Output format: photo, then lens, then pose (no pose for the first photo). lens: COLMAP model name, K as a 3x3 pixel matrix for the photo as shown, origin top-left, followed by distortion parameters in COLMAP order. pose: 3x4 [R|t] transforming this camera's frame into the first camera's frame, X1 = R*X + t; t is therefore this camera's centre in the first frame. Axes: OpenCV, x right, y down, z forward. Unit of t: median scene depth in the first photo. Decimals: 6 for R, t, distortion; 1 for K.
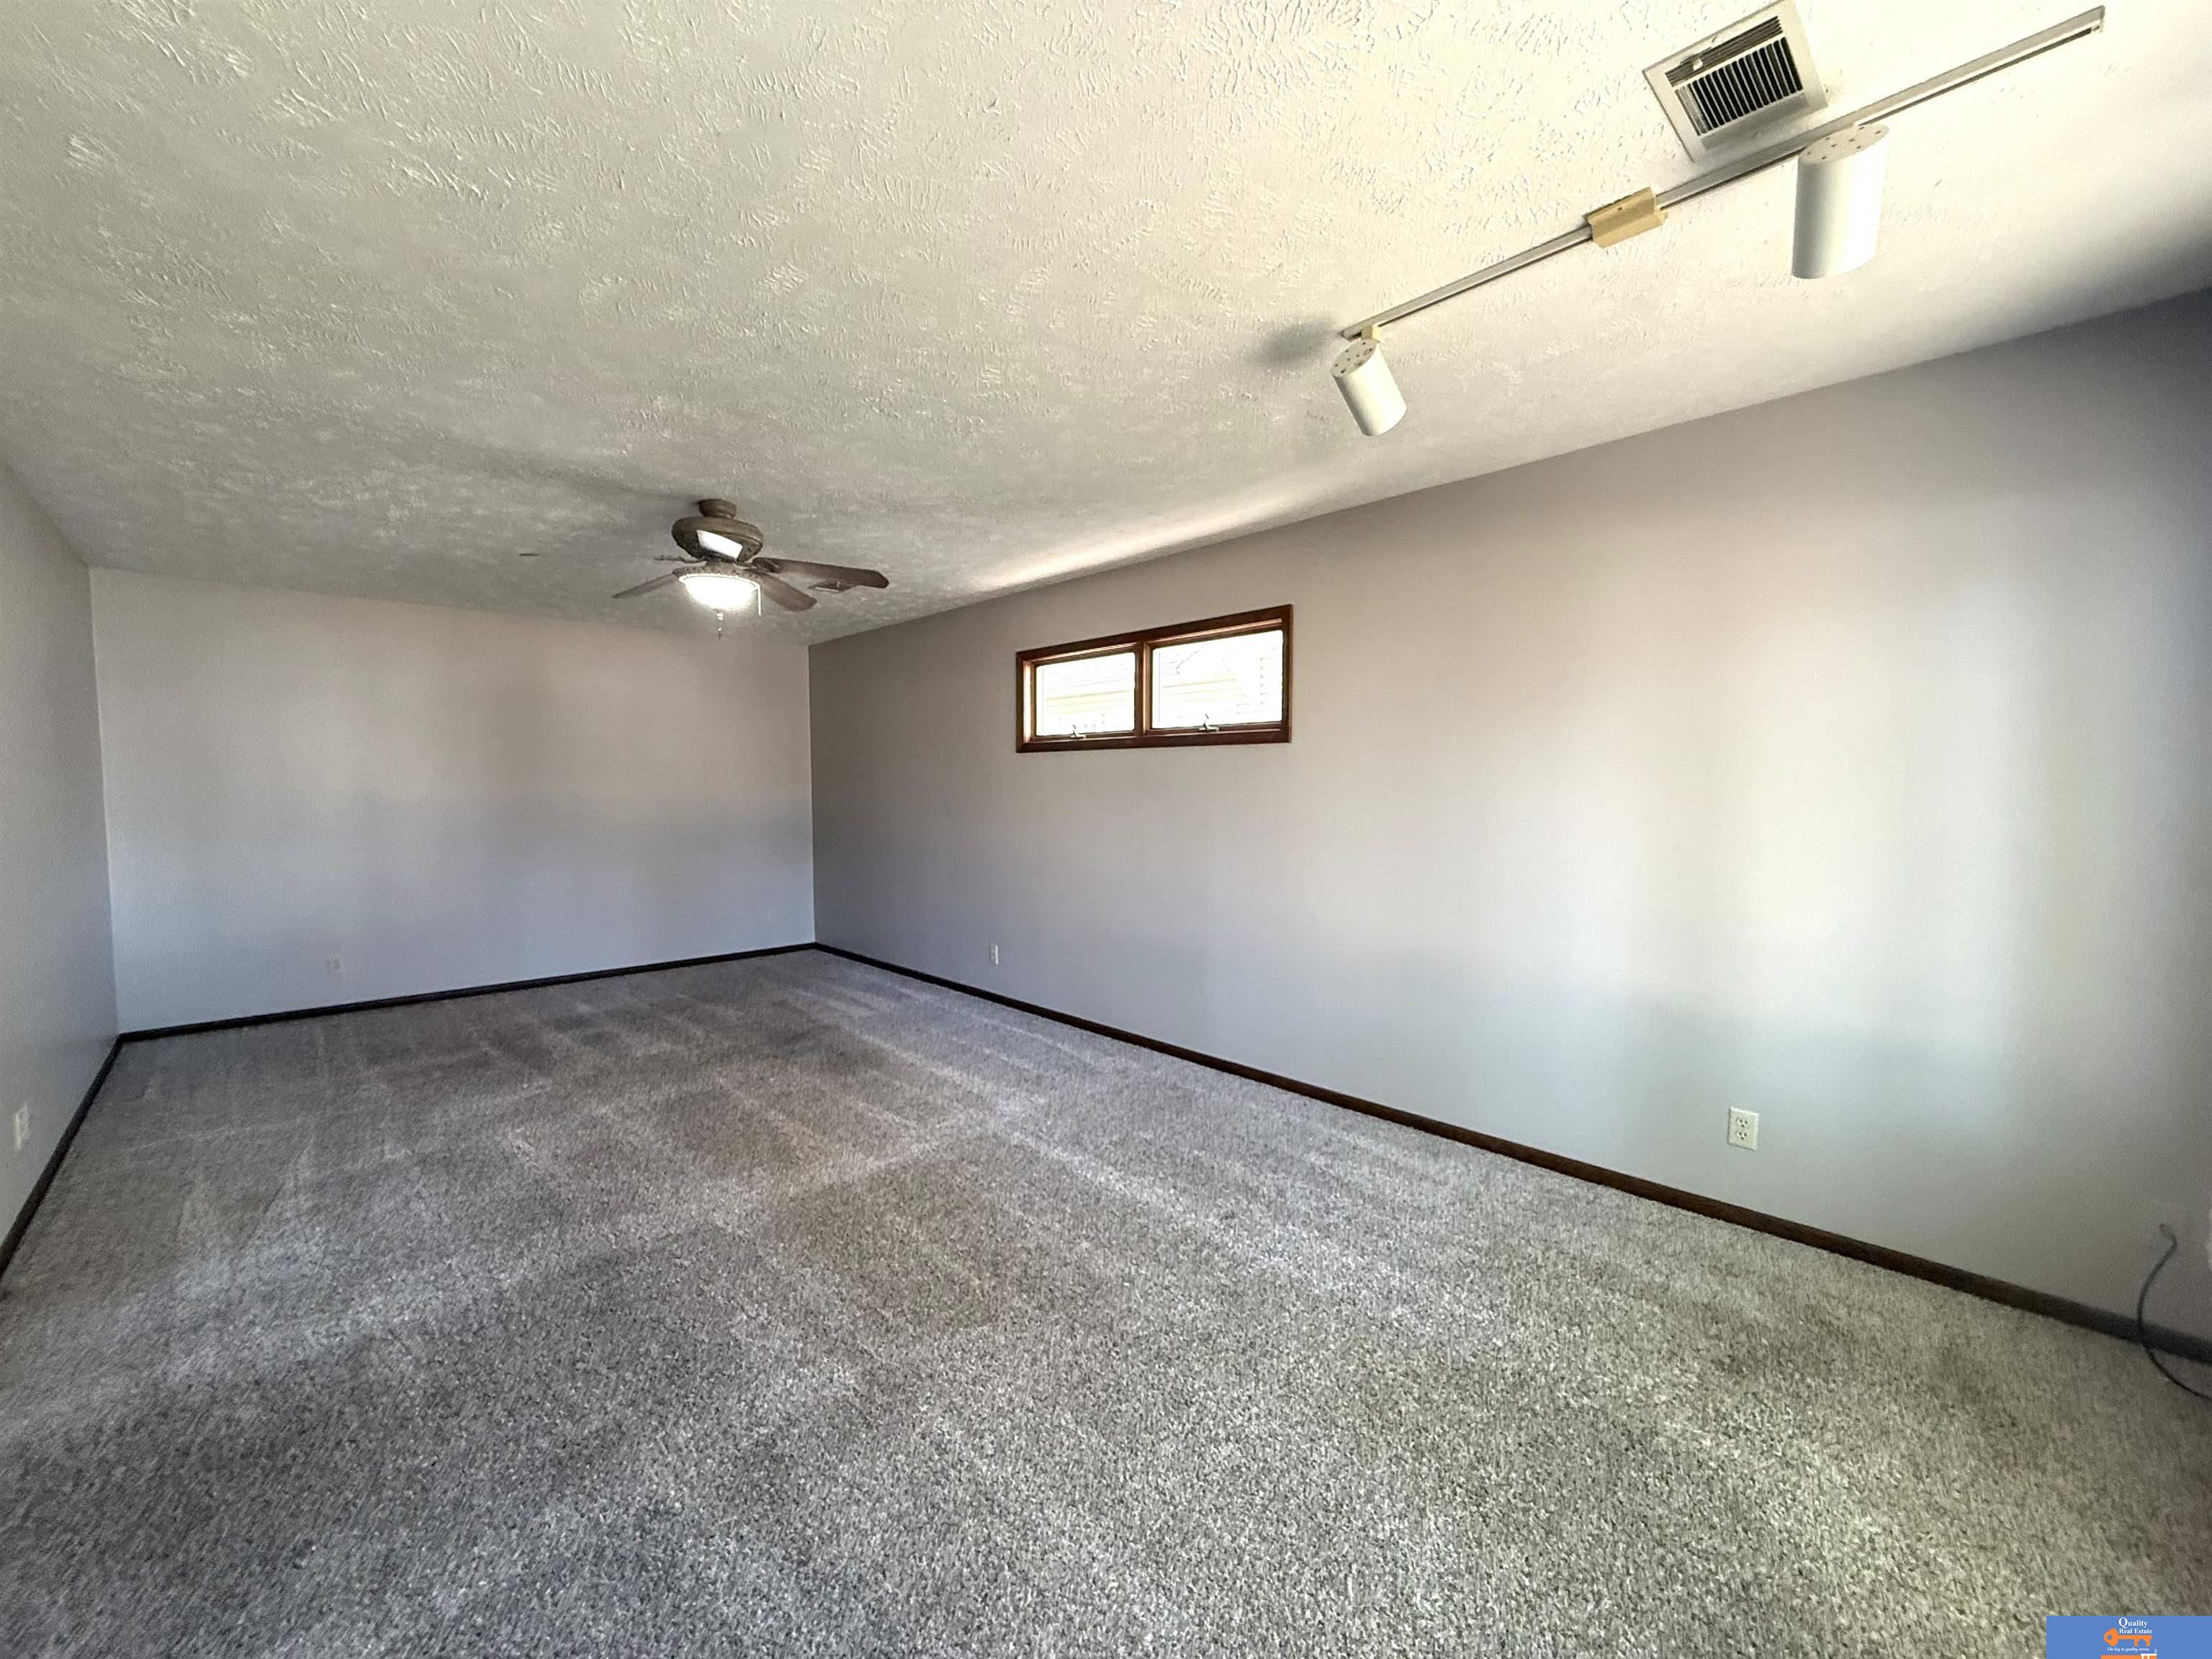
lens RADIAL K [[885.3, 0, 1101.3], [0, 885.3, 826.7], [0, 0, 1]] dist [-0.000455, -0.000317]
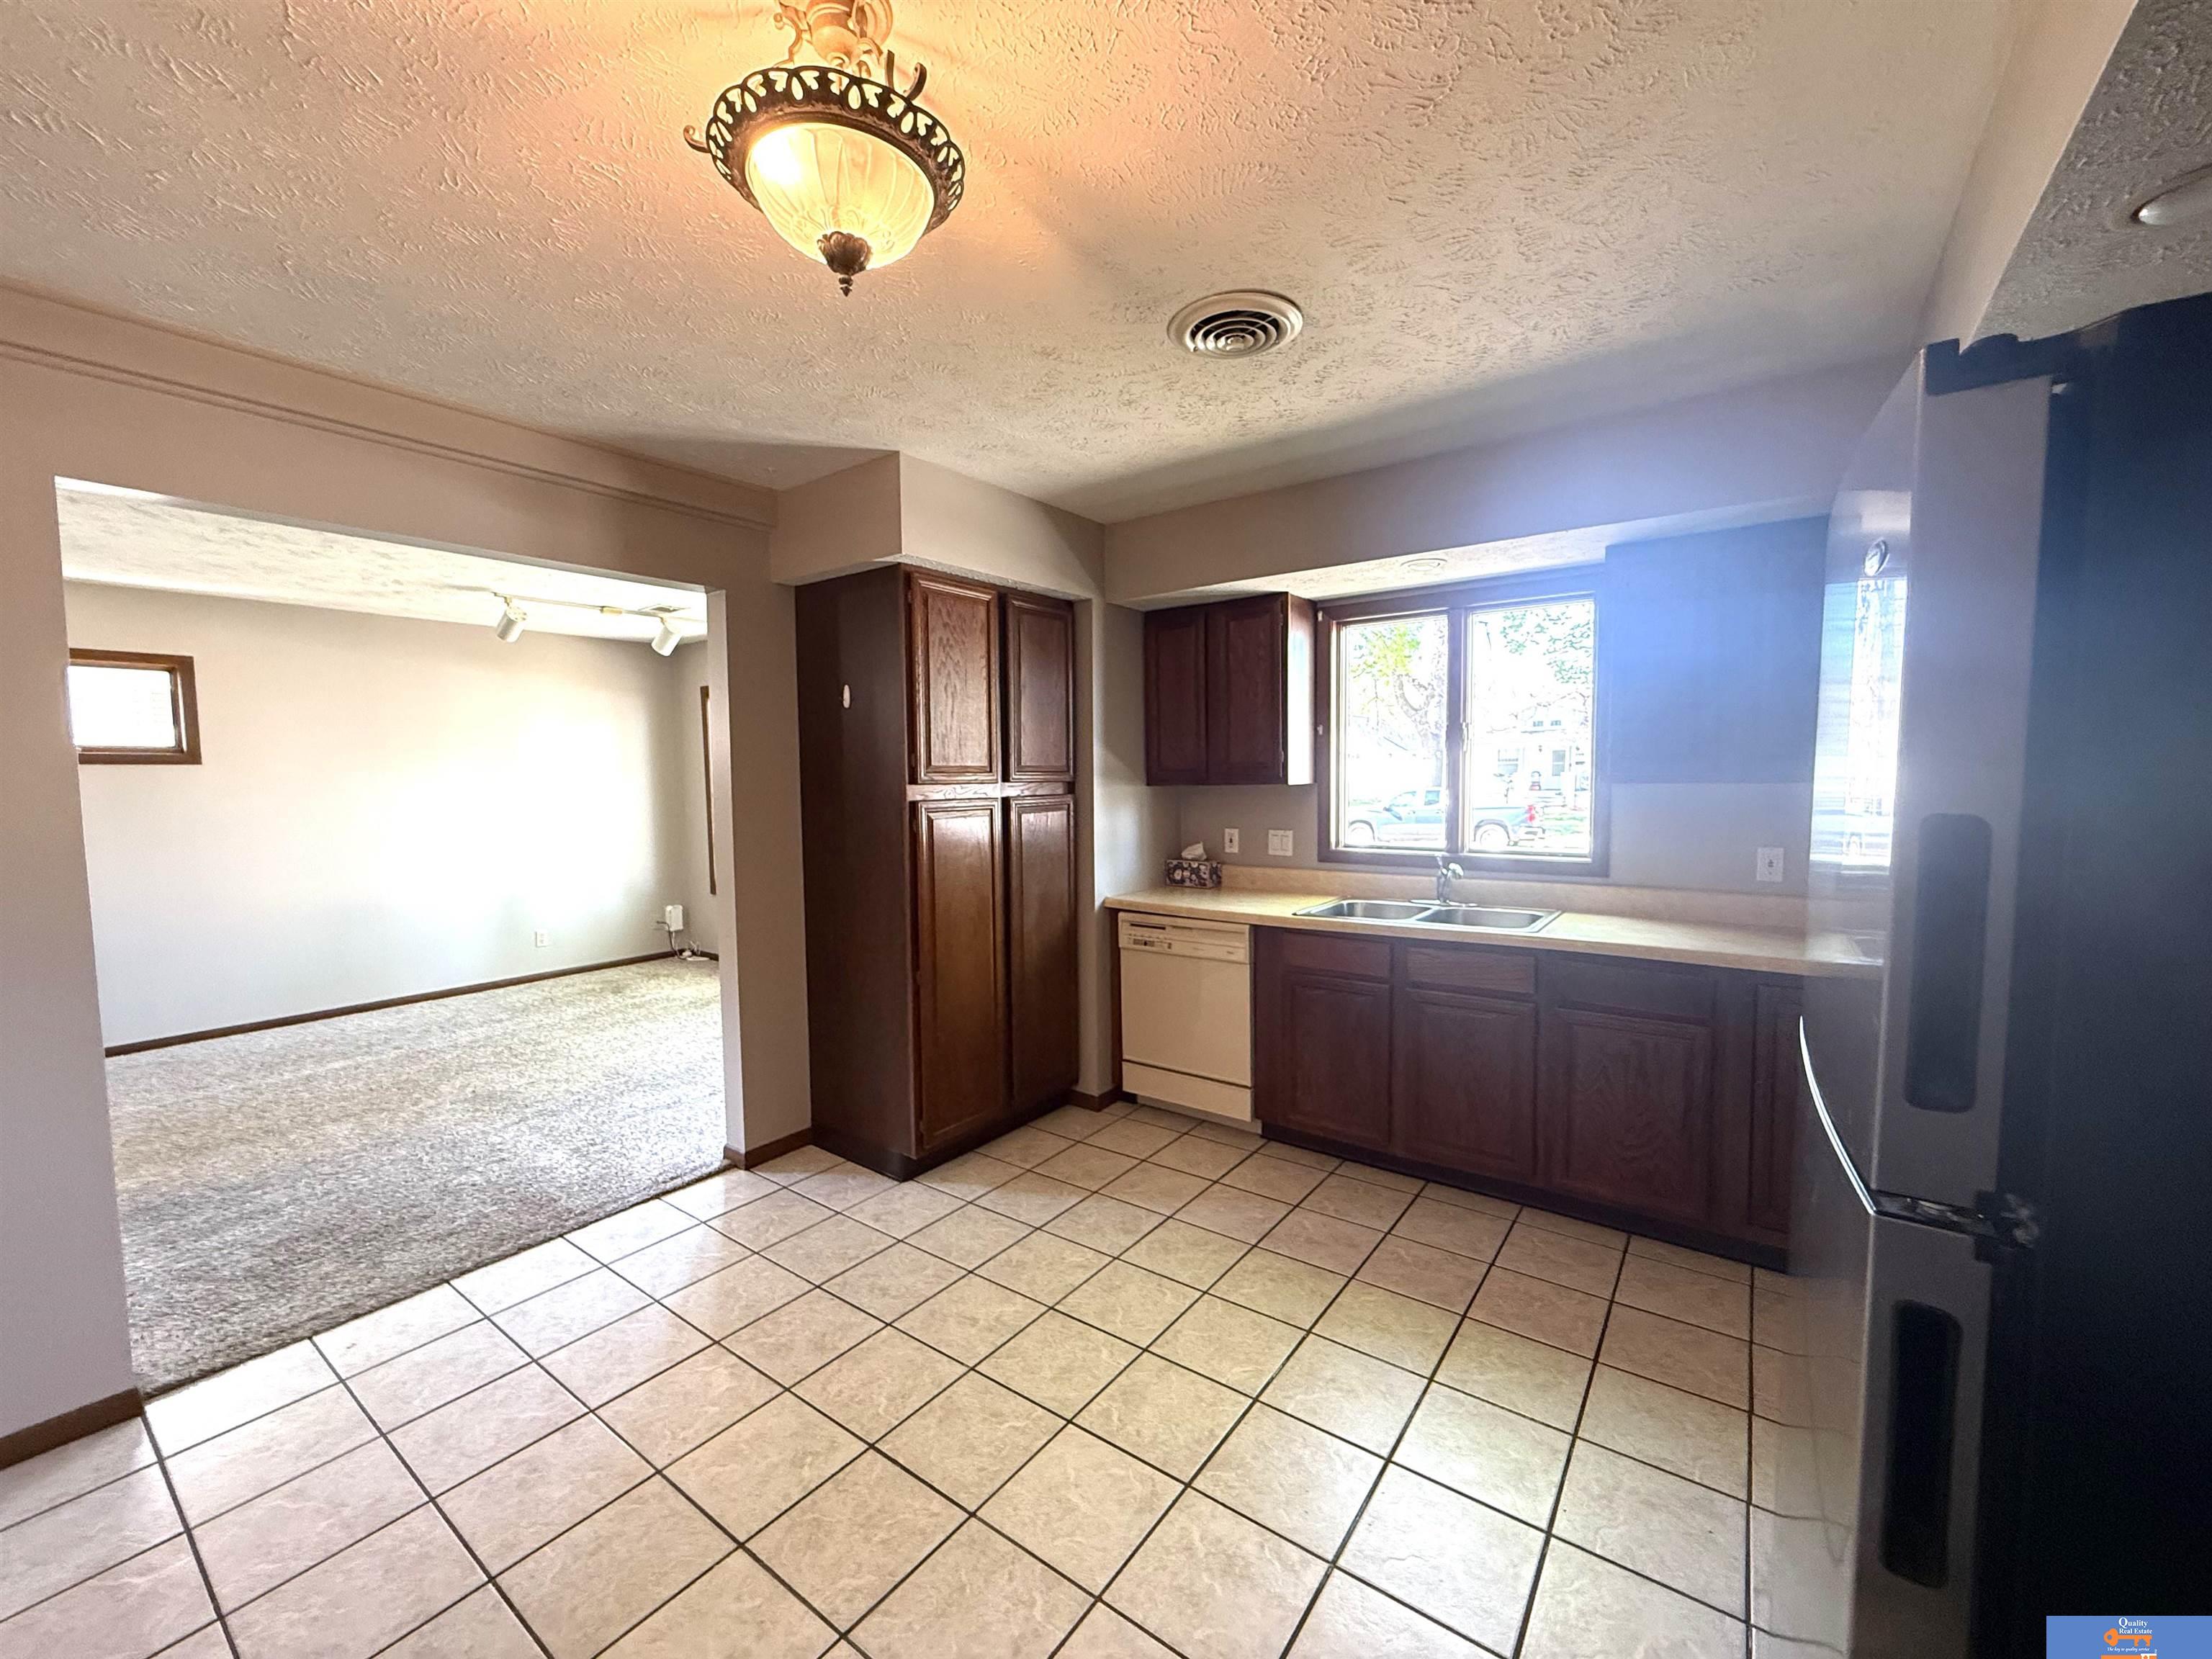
lens RADIAL K [[885.3, 0, 1092.6], [0, 885.3, 834.4], [0, 0, 1]] dist [-0.000455, -0.000317]
pose [[-0.158185, -0.051227, 0.986080, -1.629859], [0.079647, 0.994737, 0.064453, 0.031388], [-0.984192, 0.088734, -0.153272, -0.069908]]
